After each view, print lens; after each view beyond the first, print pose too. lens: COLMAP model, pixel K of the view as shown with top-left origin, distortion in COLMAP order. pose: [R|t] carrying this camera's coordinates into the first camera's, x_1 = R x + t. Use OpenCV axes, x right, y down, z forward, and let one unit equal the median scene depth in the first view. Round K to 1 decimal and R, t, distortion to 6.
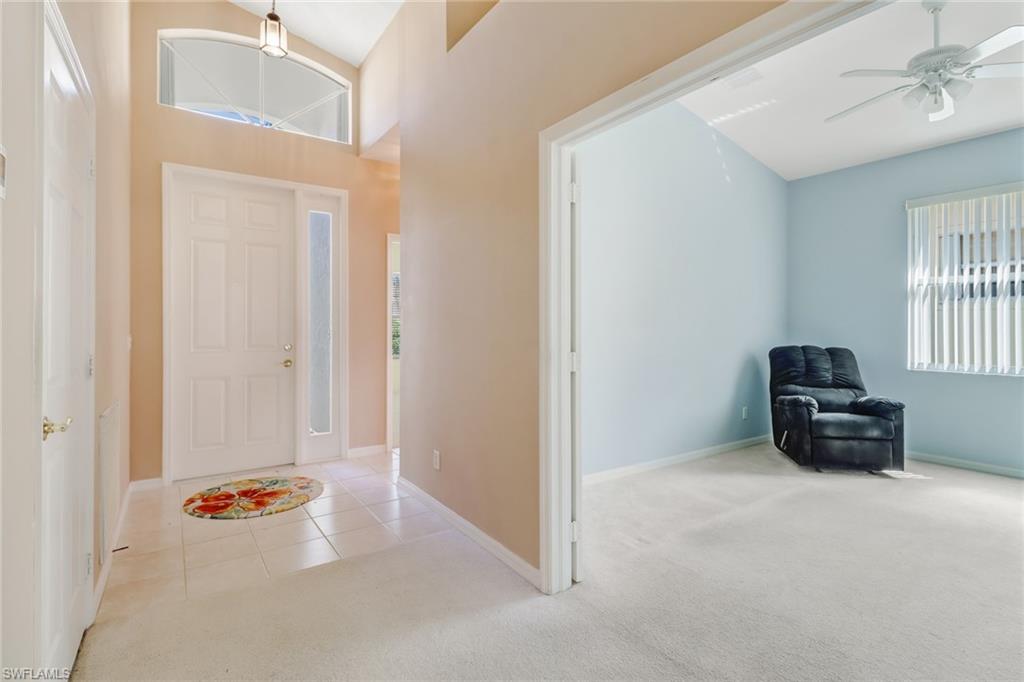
lens RADIAL K [[521.2, 0, 512.6], [0, 521.2, 321.6], [0, 0, 1]] dist [0.011328, -0.000715]
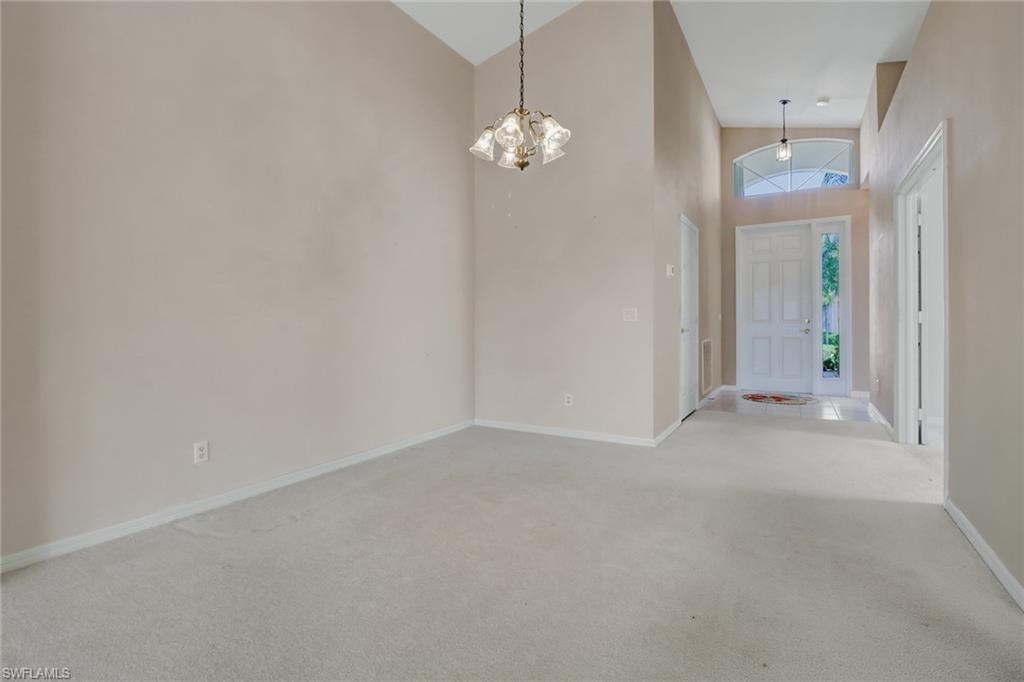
lens RADIAL K [[480.3, 0, 509.3], [0, 480.3, 329.0], [0, 0, 1]] dist [-0.006783, -0.000354]
pose [[0.444817, 0.001173, -0.895621, 0.541017], [0.018295, 0.999779, 0.010396, 0.043103], [0.895435, -0.021010, 0.444697, -0.542668]]
